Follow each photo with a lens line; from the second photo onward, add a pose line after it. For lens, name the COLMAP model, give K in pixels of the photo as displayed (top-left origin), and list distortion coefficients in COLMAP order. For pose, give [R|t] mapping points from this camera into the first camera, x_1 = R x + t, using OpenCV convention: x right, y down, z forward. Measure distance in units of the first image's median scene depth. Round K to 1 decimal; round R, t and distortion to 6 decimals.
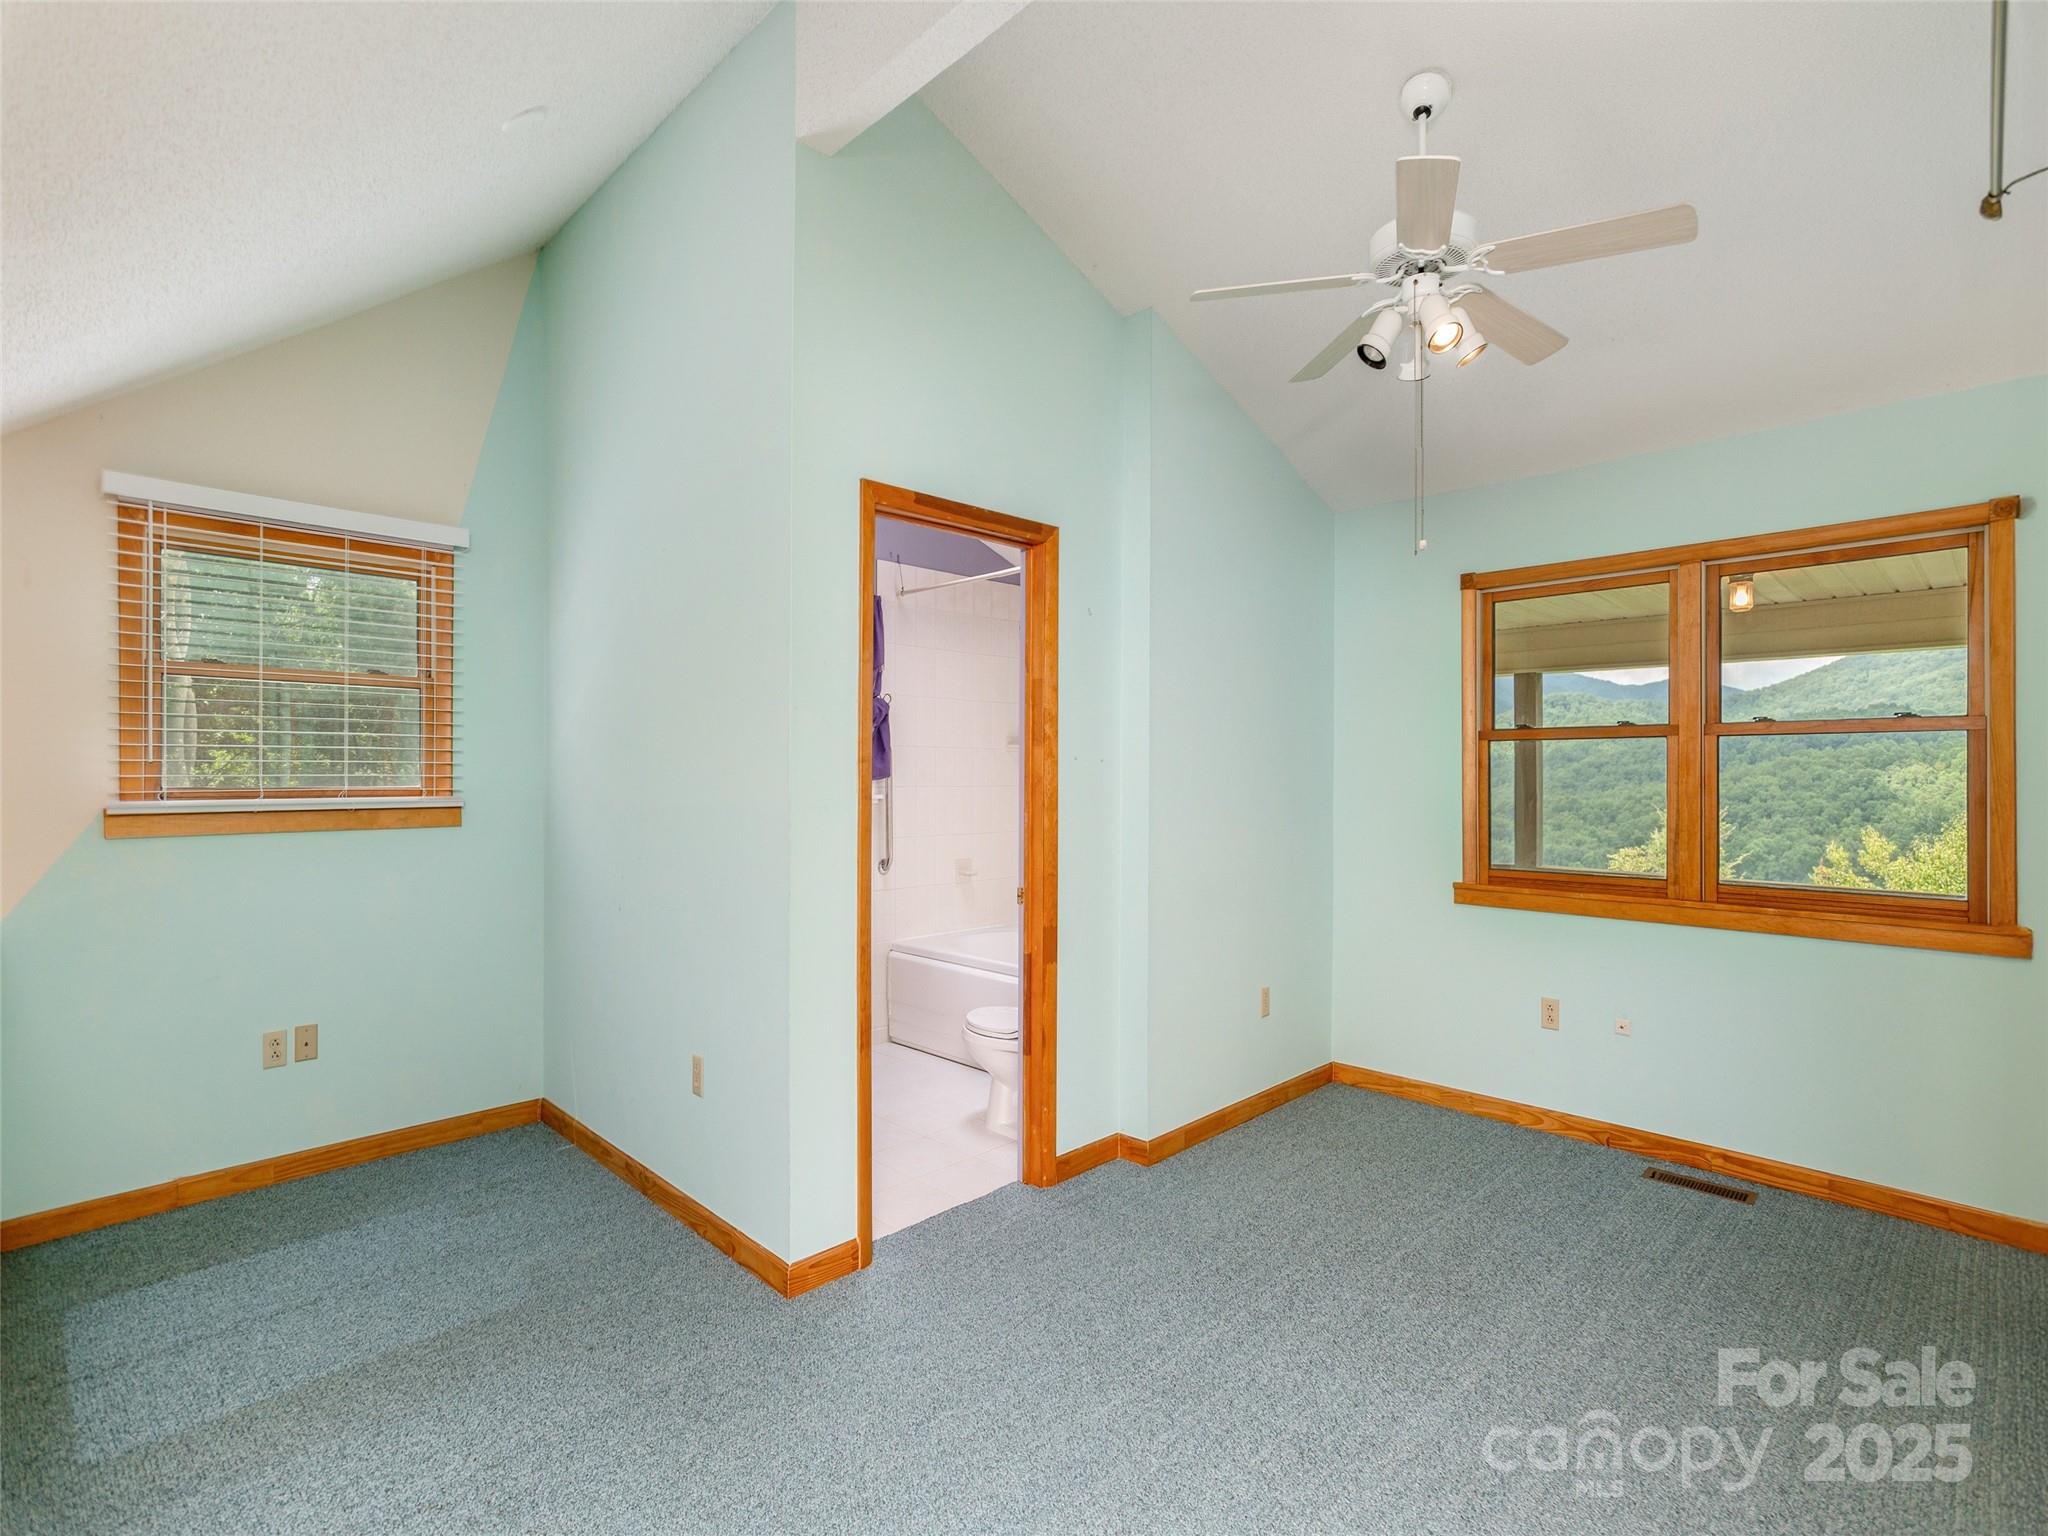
lens RADIAL K [[1002.8, 0, 1024.0], [0, 1002.8, 768.0], [0, 0, 1]] dist [-0.016525, 0.000396]
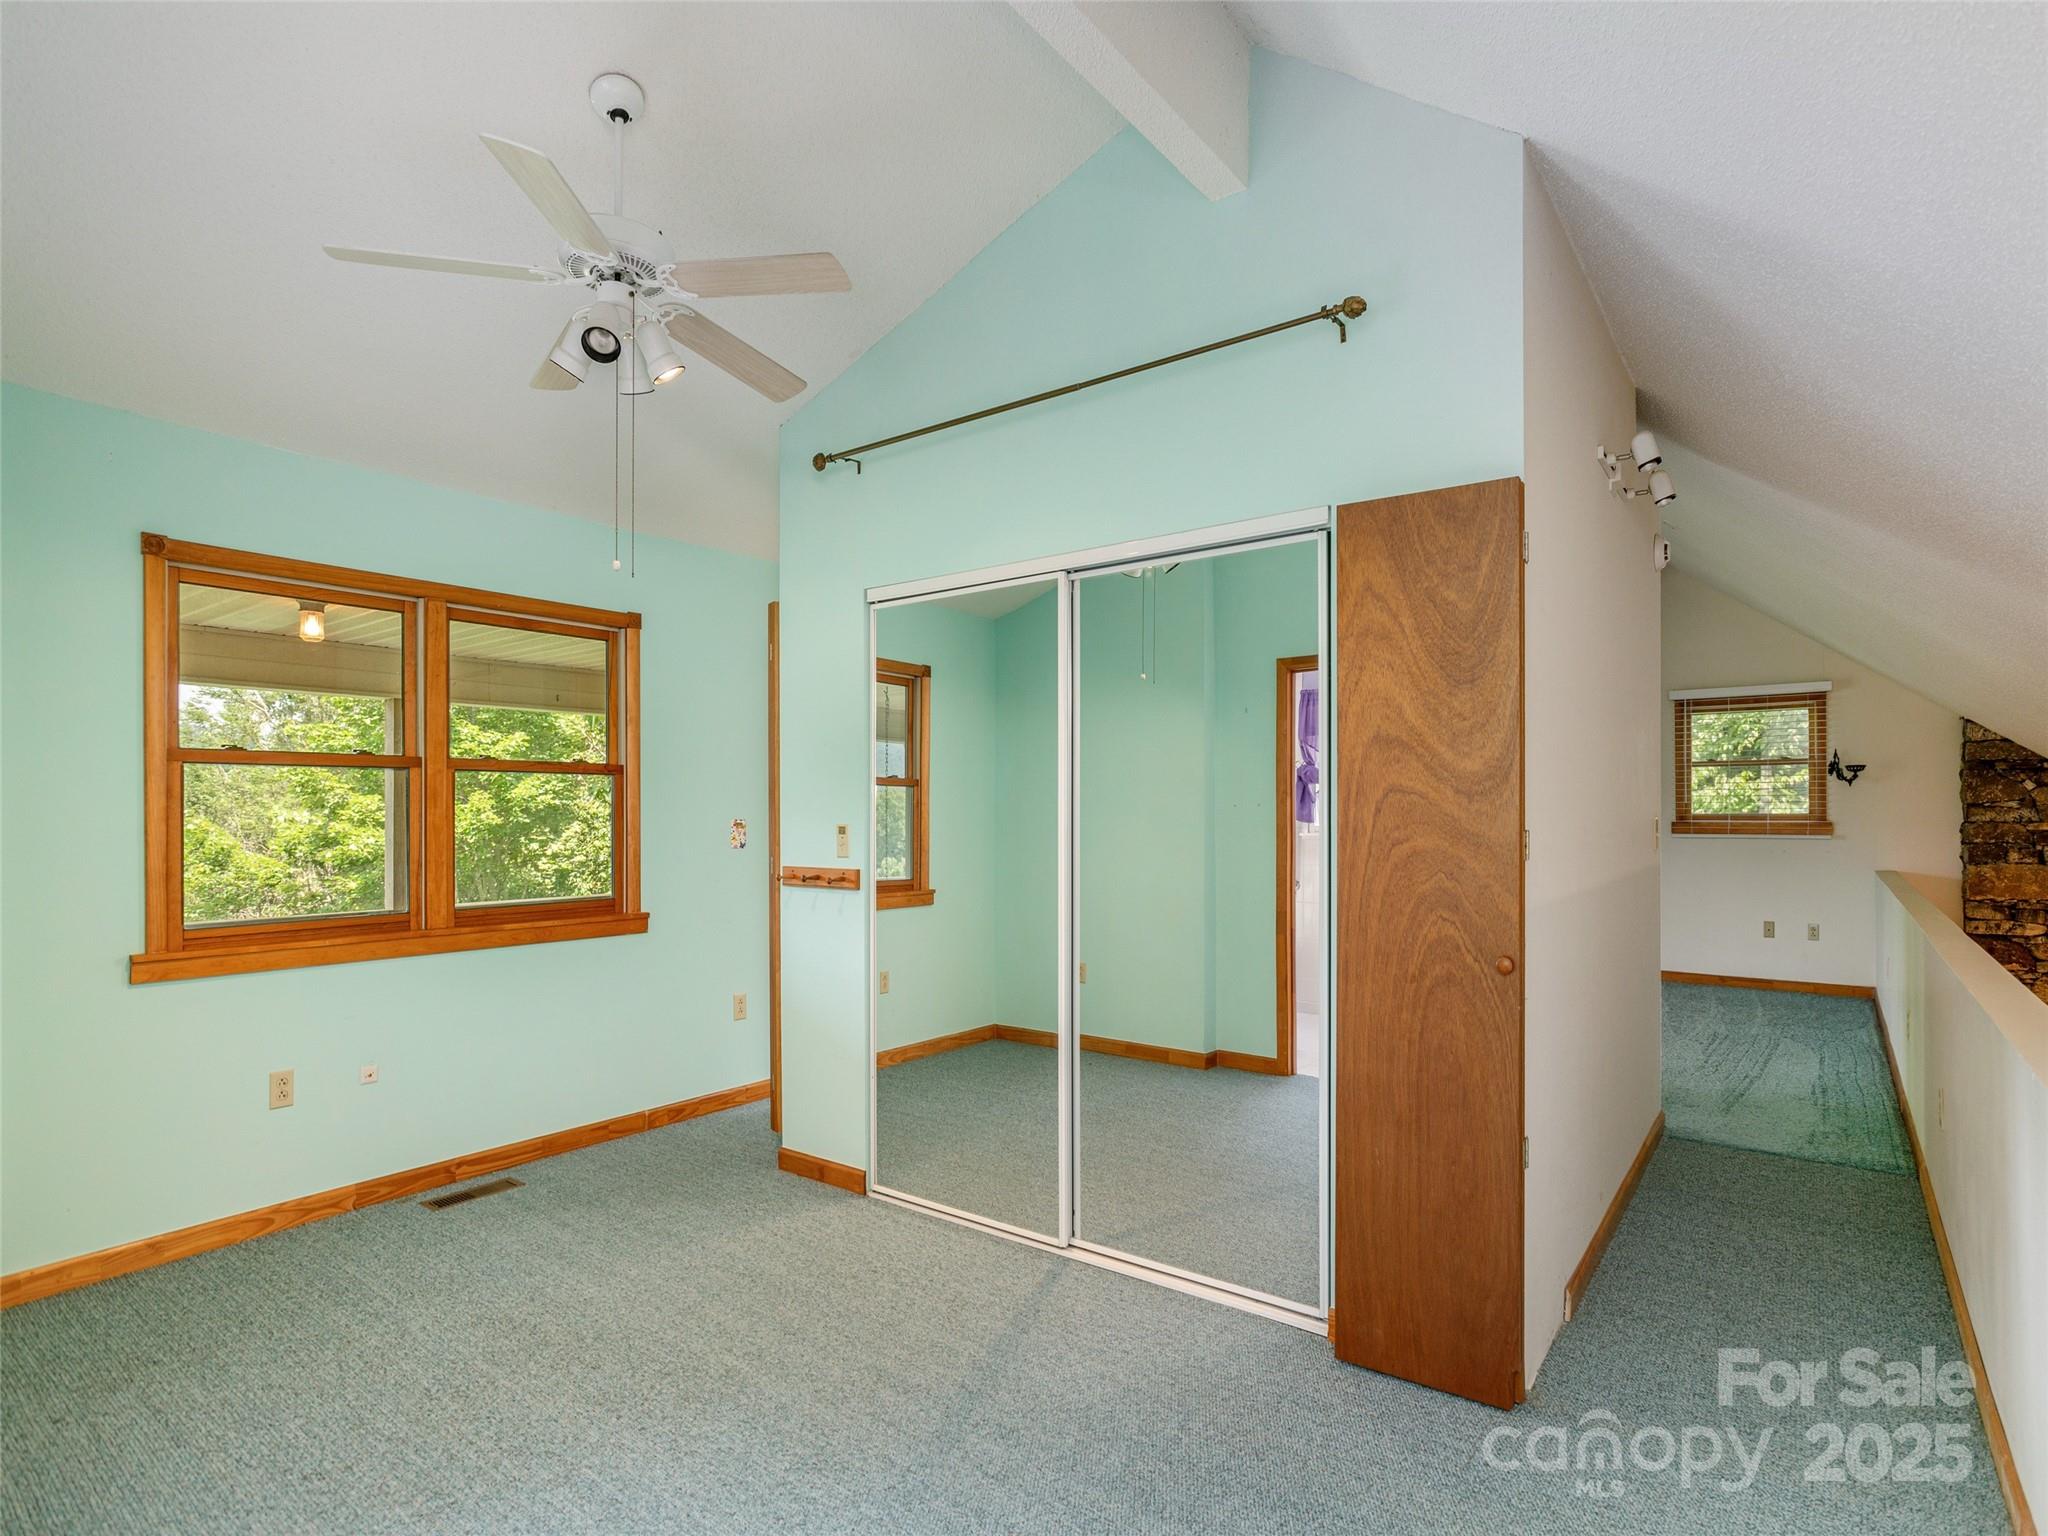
lens RADIAL K [[1000.3, 0, 1029.5], [0, 1000.3, 796.6], [0, 0, 1]] dist [-0.014800, 0.001723]
pose [[-0.167076, 0.008711, 0.985906, -0.430094], [-0.004782, 0.999942, -0.009645, 0.003511], [-0.985932, -0.006326, -0.167025, 0.543661]]
